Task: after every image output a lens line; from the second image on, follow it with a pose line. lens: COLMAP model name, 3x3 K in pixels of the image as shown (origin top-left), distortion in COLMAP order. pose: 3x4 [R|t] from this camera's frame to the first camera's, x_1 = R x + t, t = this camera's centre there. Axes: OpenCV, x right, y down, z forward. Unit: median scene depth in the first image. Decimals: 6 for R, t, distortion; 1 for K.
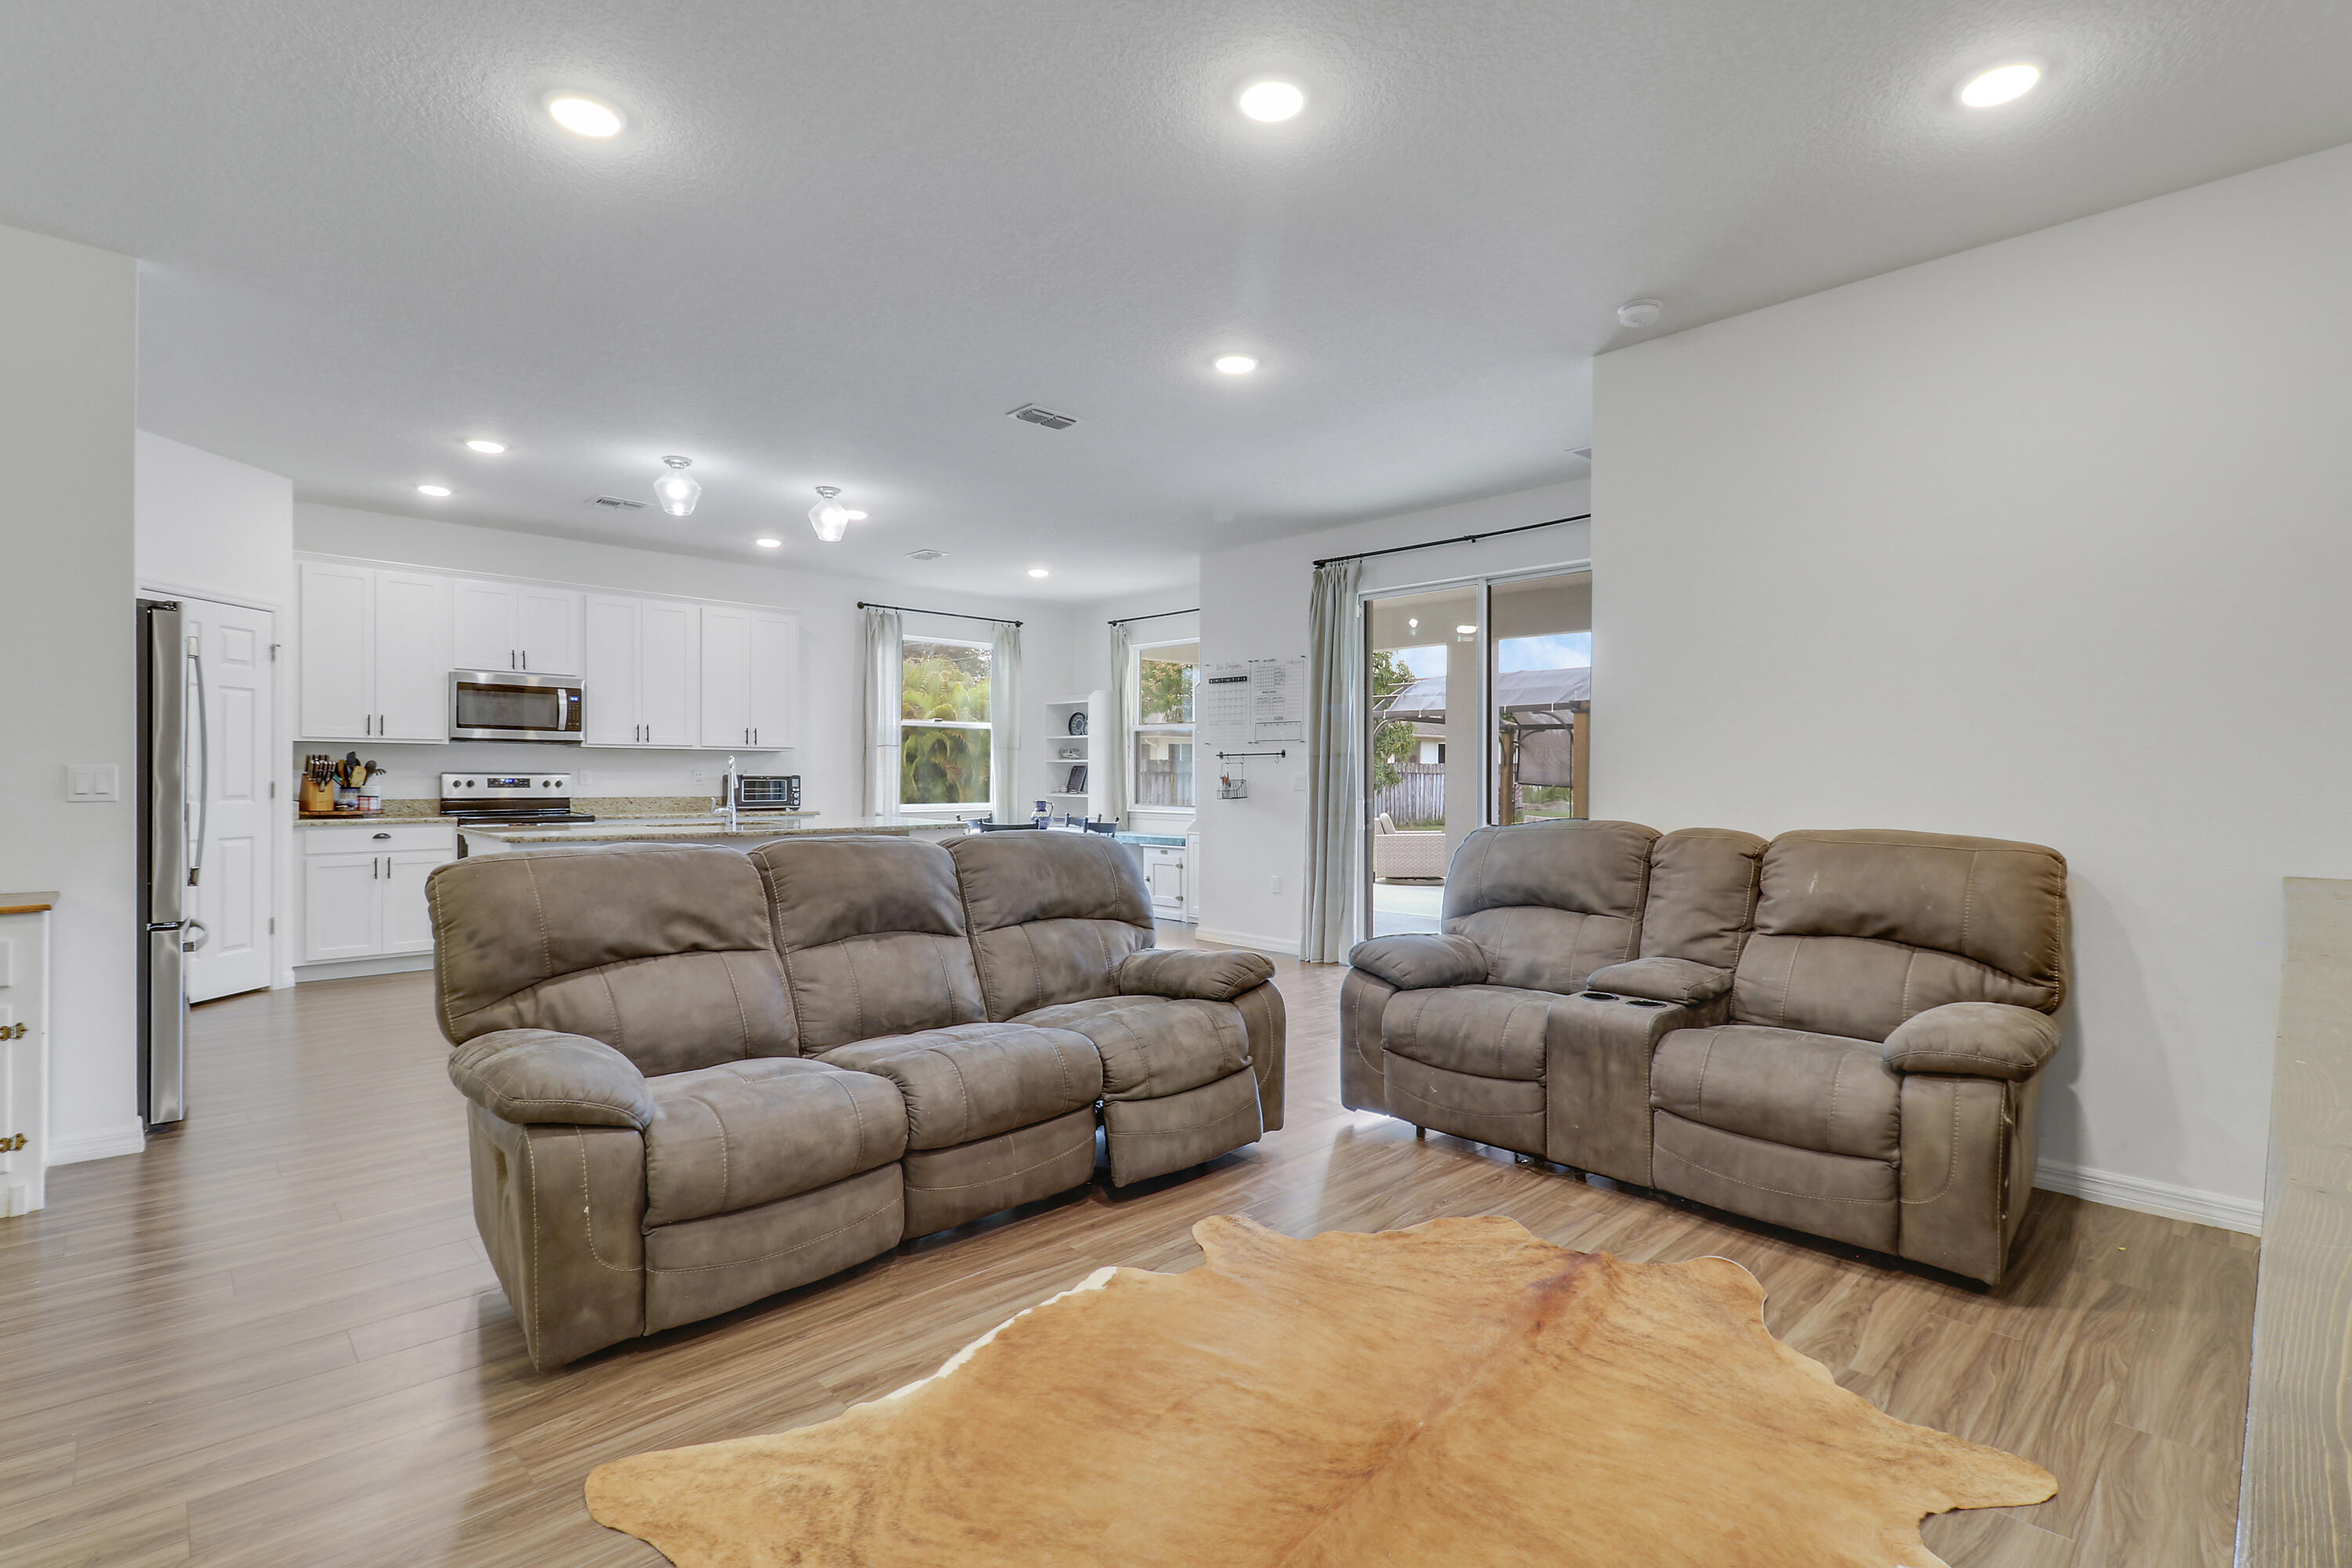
lens RADIAL K [[1114.4, 0, 1165.8], [0, 1114.4, 771.7], [0, 0, 1]] dist [0.000357, -0.009827]
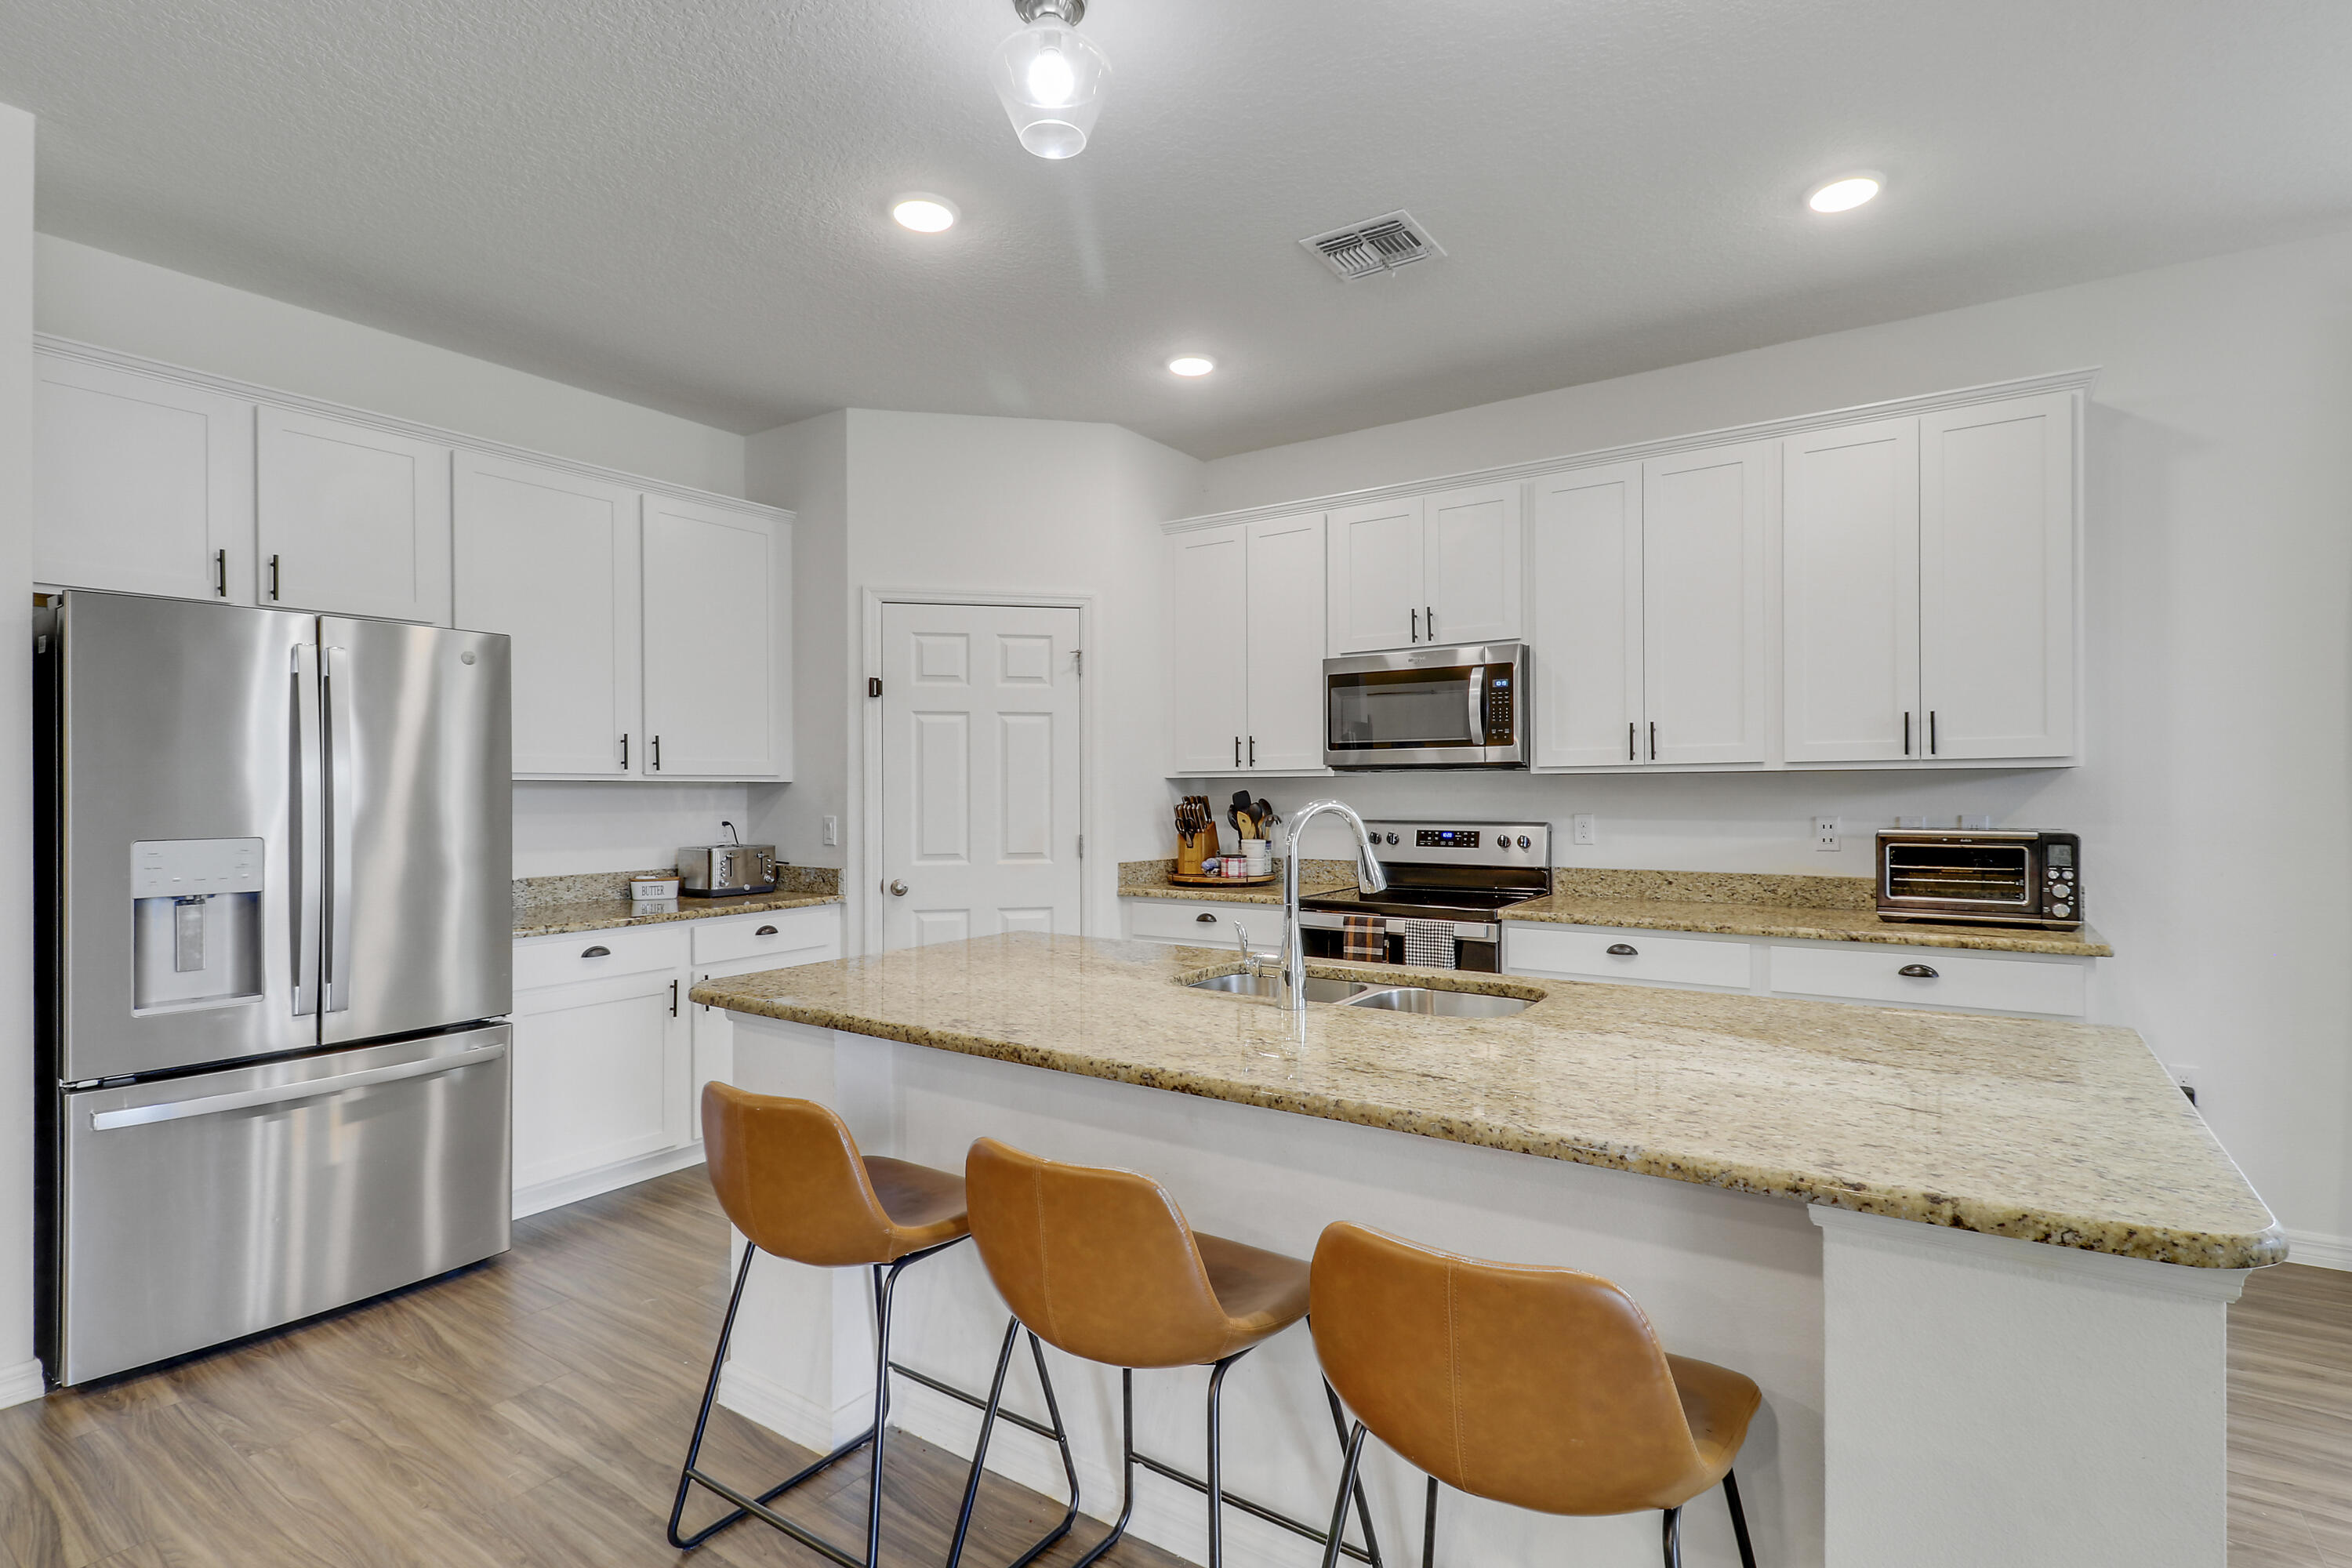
lens RADIAL K [[1114.4, 0, 1187.3], [0, 1114.4, 777.3], [0, 0, 1]] dist [0.000357, -0.009827]
pose [[0.218209, -0.016875, -0.975756, -0.058255], [0.010470, 0.999833, -0.014950, -0.016869], [0.975846, -0.006954, 0.218349, 0.857517]]
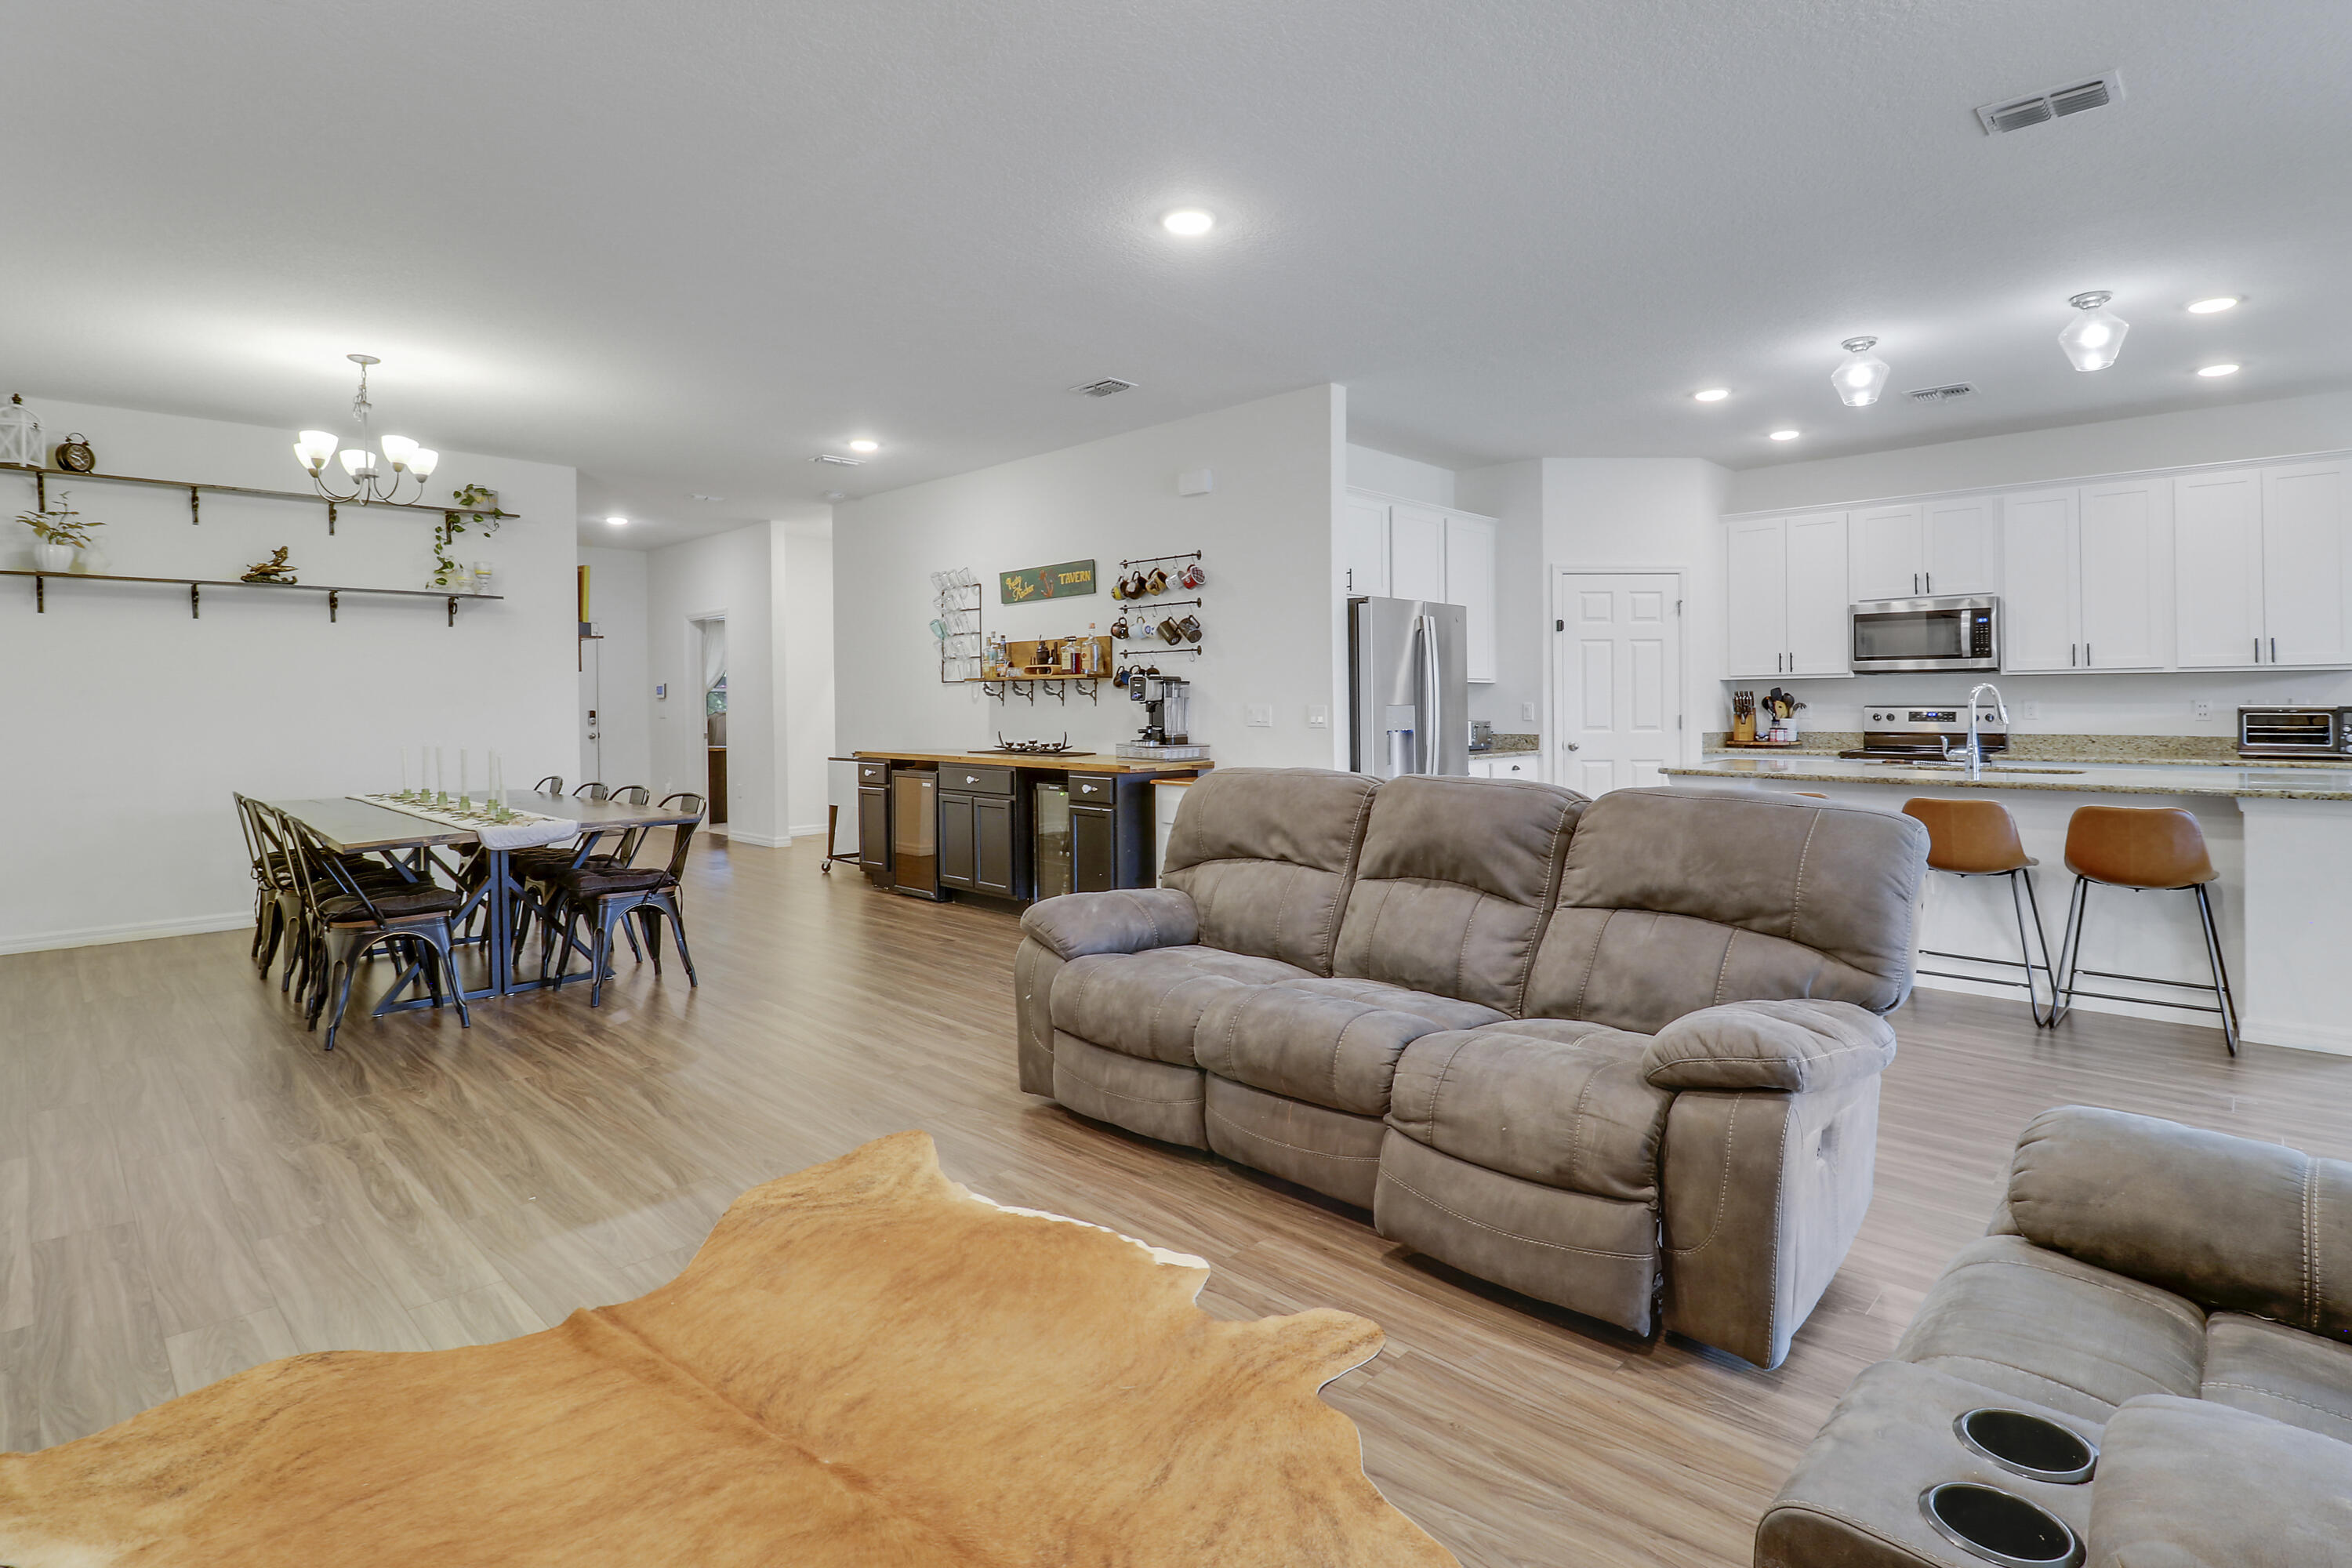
lens RADIAL K [[1114.4, 0, 1218.2], [0, 1114.4, 715.7], [0, 0, 1]] dist [0.000357, -0.009827]
pose [[0.059742, 0.002126, -0.998212, 0.353097], [0.009881, 0.999947, 0.002721, 0.001259], [0.998165, -0.010025, 0.059718, 0.402936]]
